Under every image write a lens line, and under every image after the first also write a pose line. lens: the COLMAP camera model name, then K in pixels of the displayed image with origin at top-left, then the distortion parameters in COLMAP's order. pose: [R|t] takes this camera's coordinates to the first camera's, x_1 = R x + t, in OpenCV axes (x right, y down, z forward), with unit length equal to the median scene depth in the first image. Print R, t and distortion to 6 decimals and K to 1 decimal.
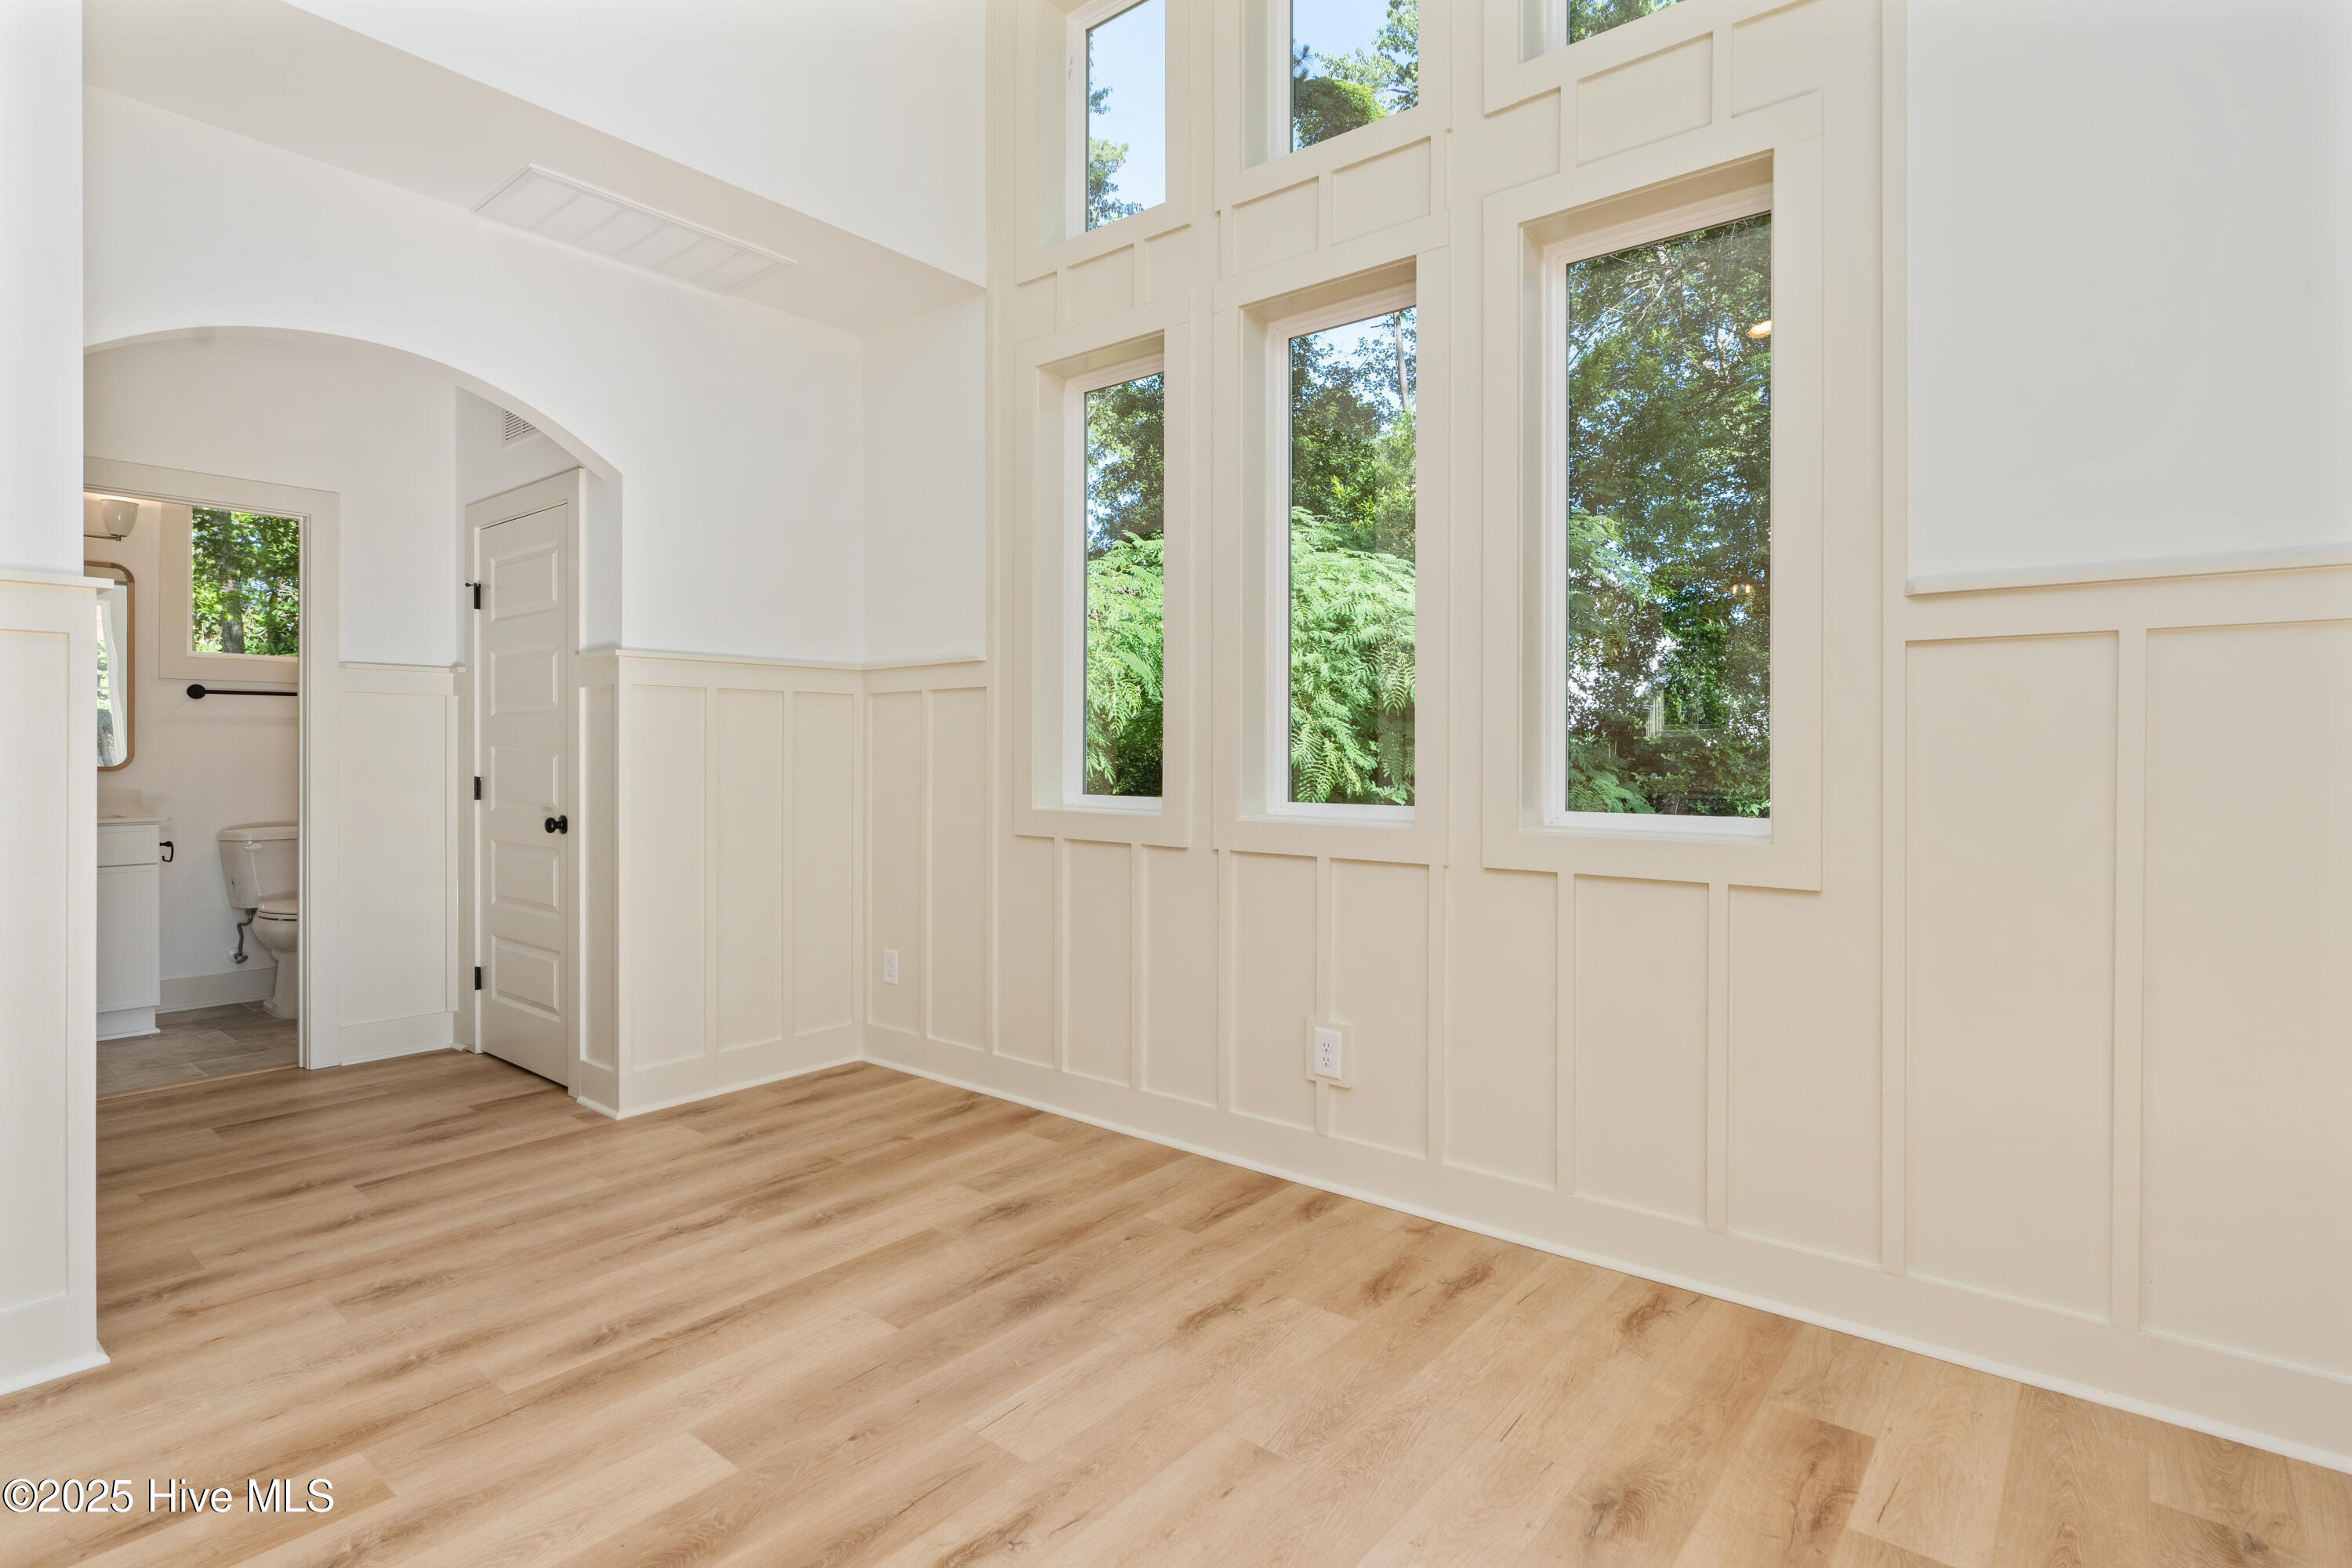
lens RADIAL K [[1176.3, 0, 1181.0], [0, 1176.3, 759.1], [0, 0, 1]] dist [-0.006858, 0.002942]
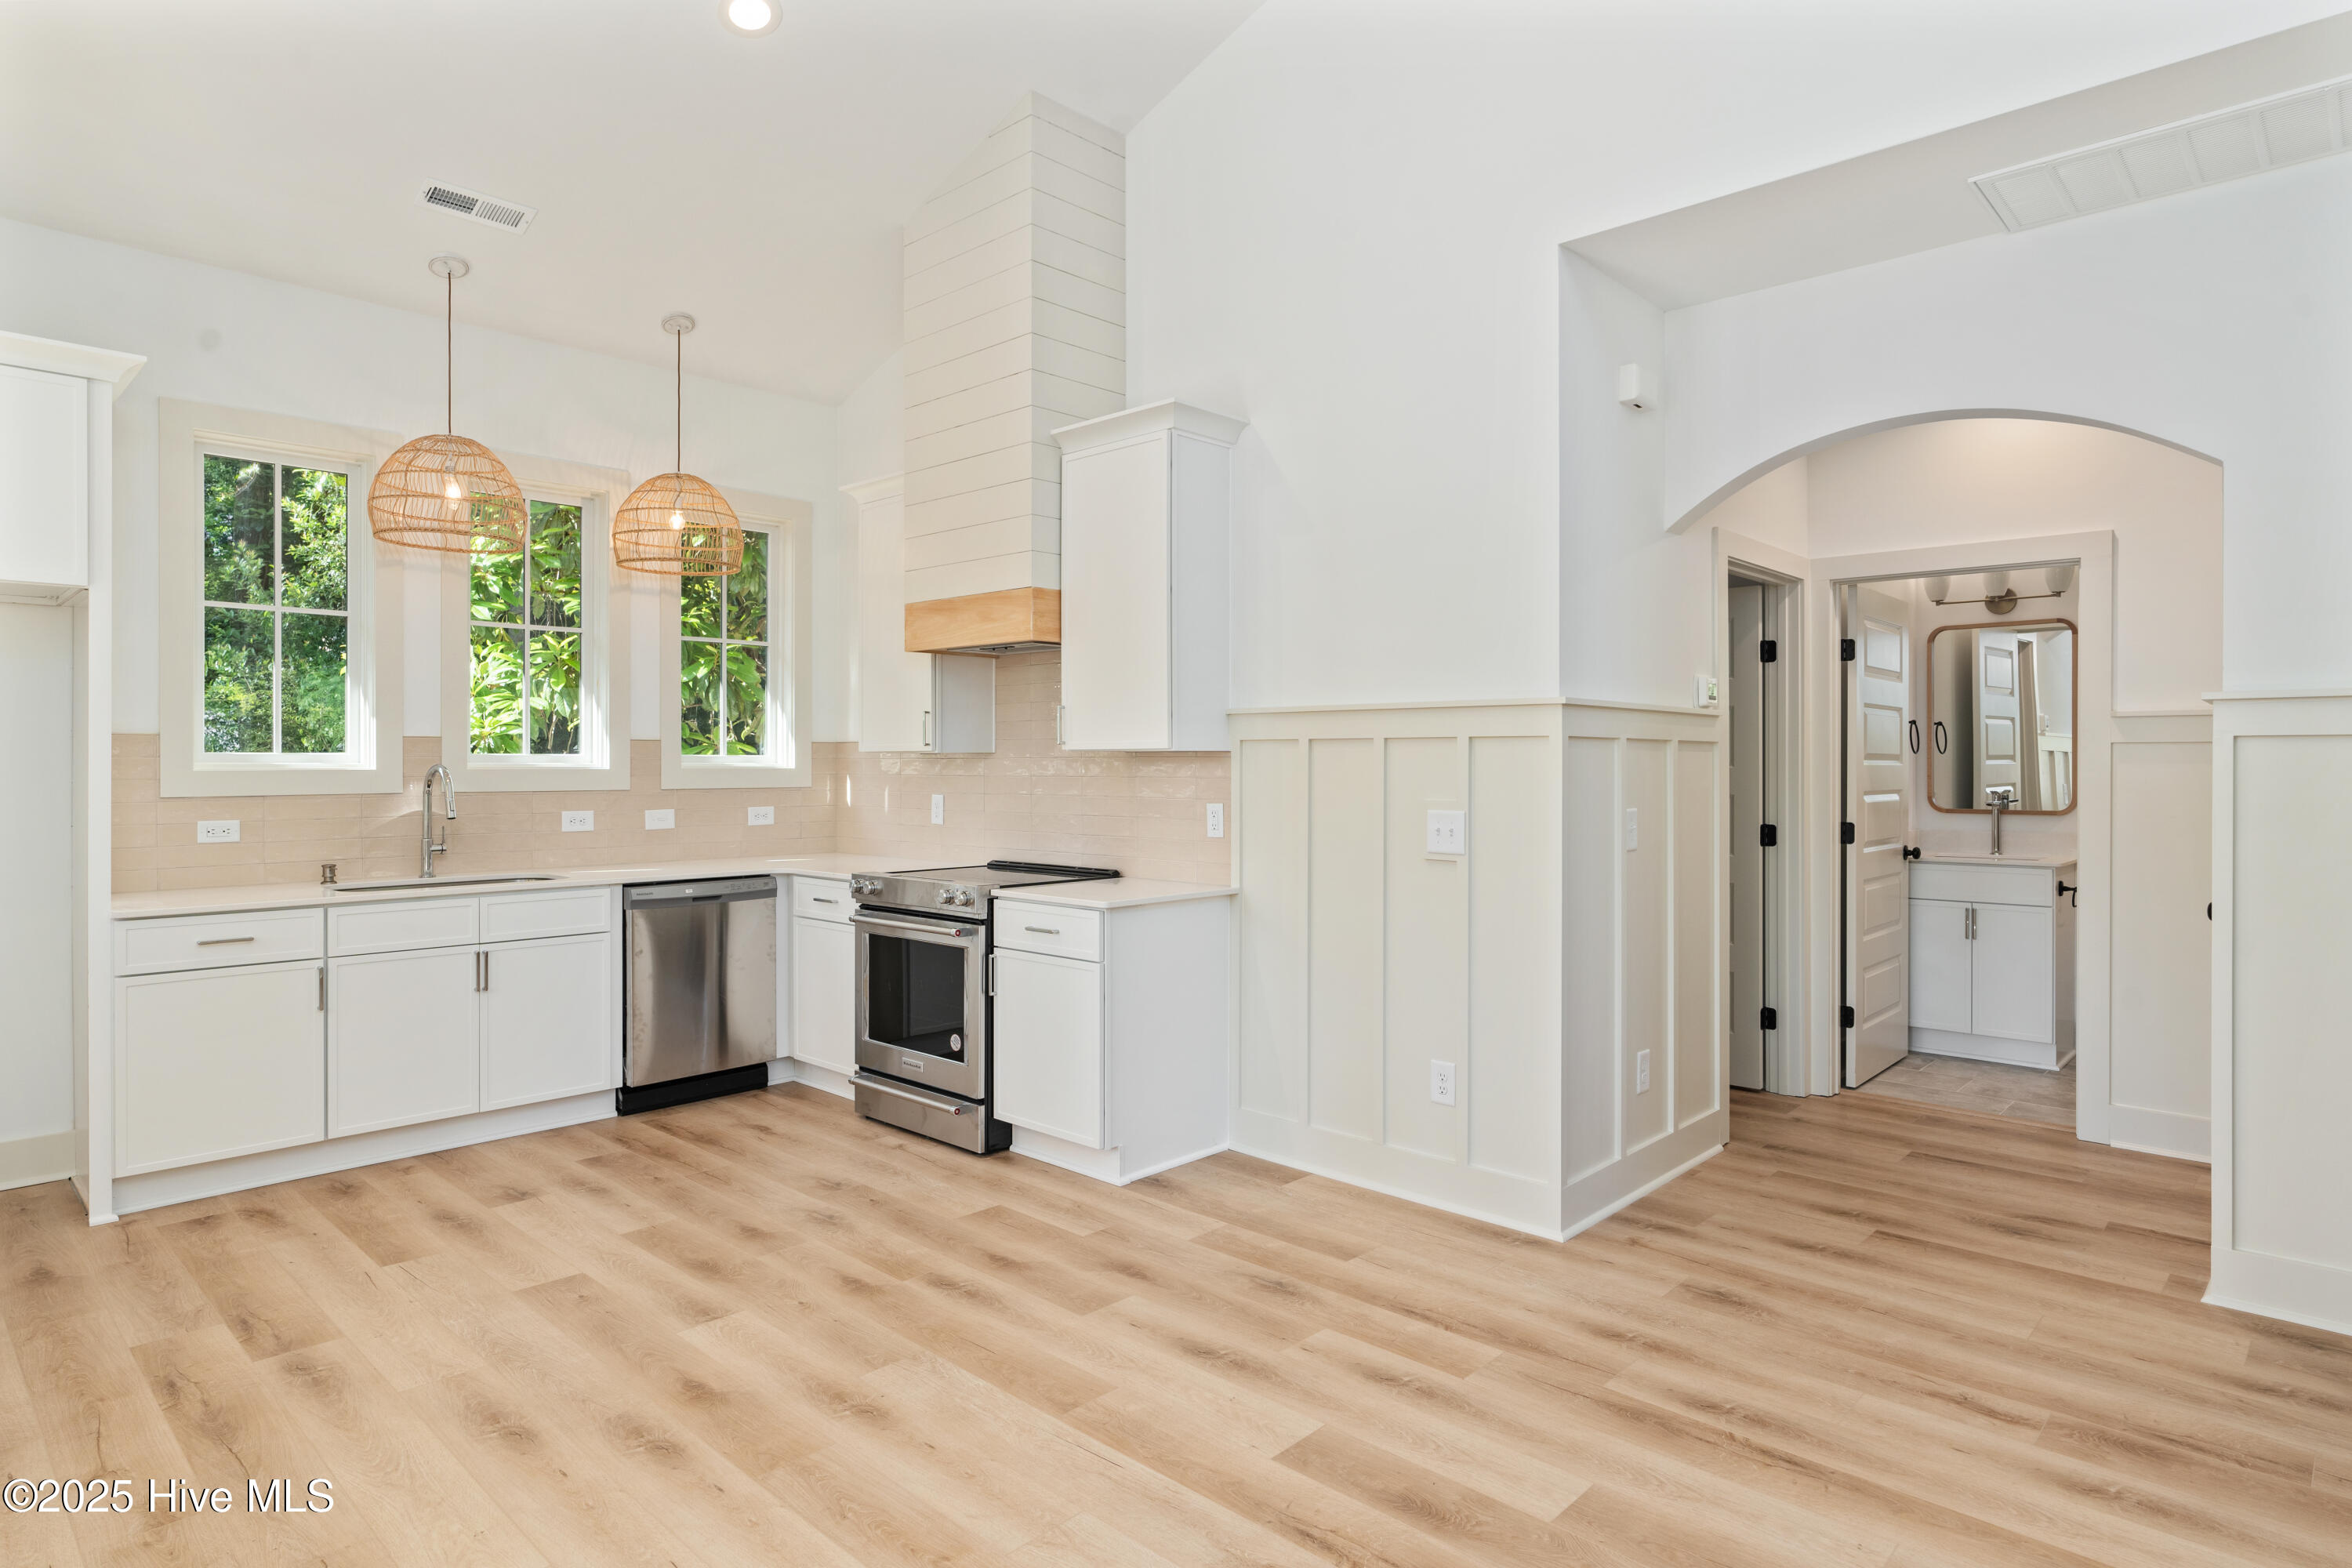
lens RADIAL K [[1303.9, 0, 1157.5], [0, 1303.9, 767.6], [0, 0, 1]] dist [0.010783, -0.003690]
pose [[-0.087304, 0.005912, -0.996164, 0.575340], [-0.006845, 0.999955, 0.006534, -0.059858], [0.996158, 0.007389, -0.087260, 0.508864]]
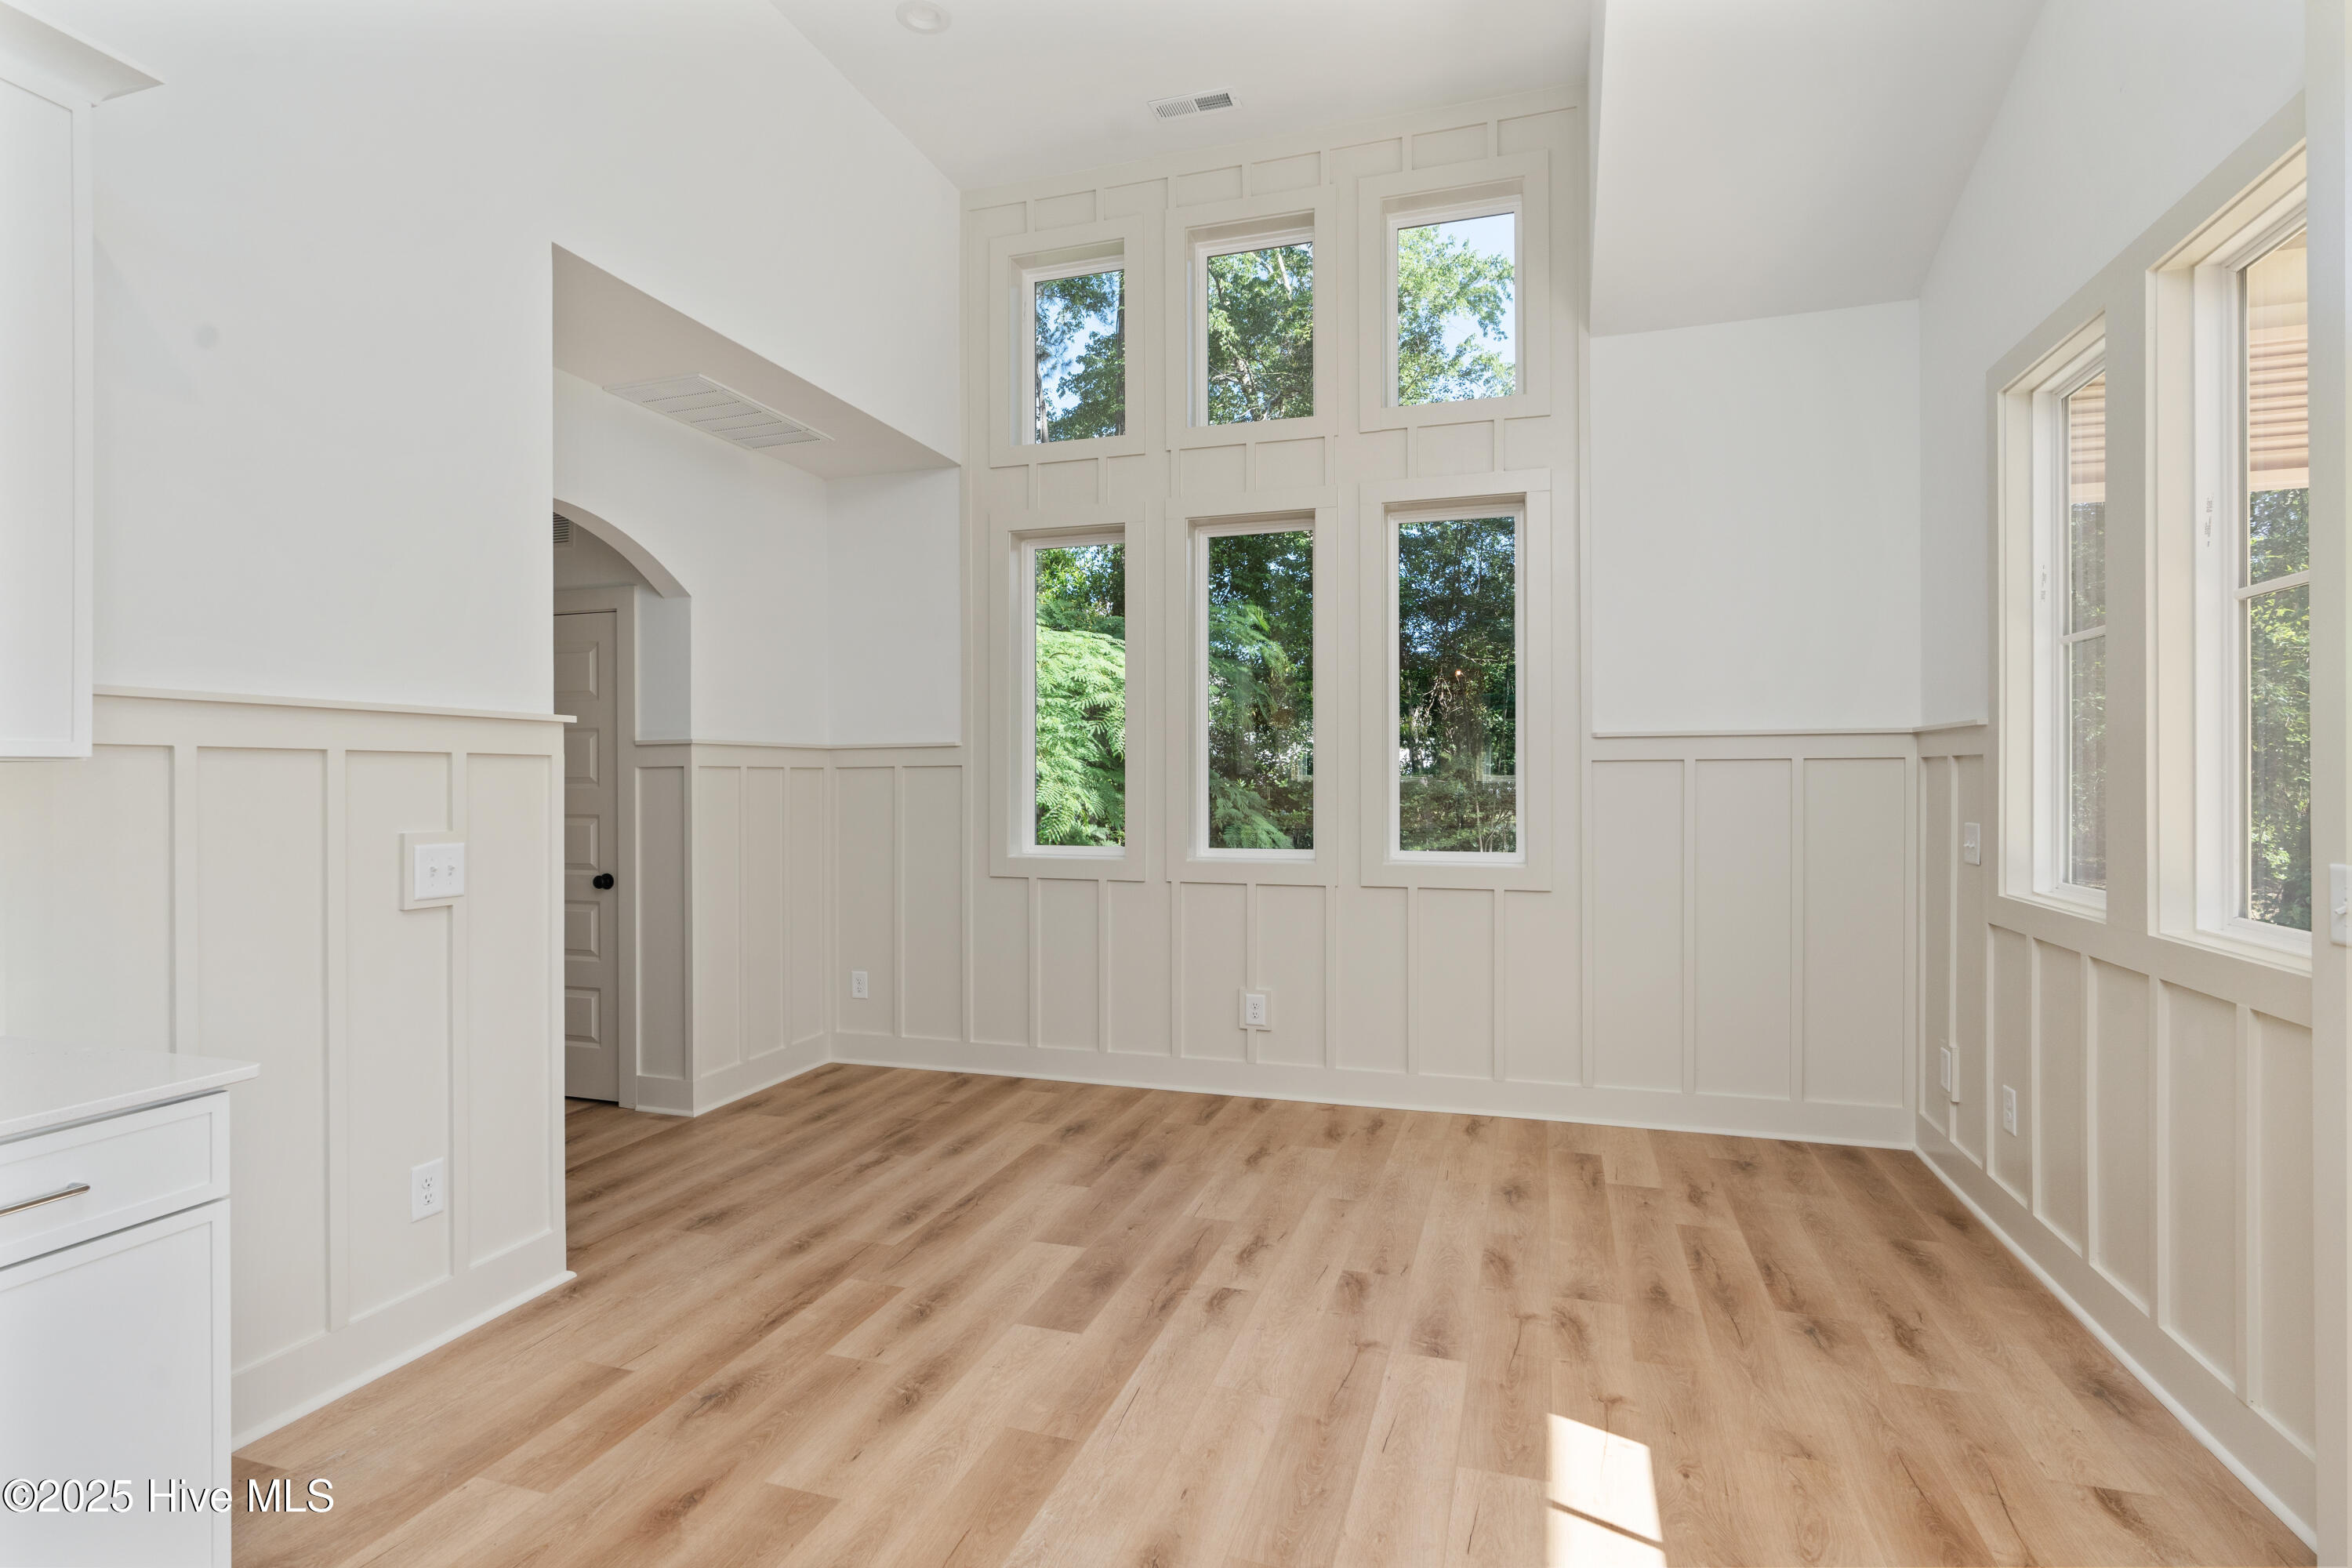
lens RADIAL K [[1176.3, 0, 1188.3], [0, 1176.3, 780.7], [0, 0, 1]] dist [-0.006858, 0.002942]
pose [[0.925839, -0.003924, 0.377898, -0.610088], [0.006270, 0.999968, -0.004980, -0.050587], [-0.377867, 0.006980, 0.925834, -0.456447]]
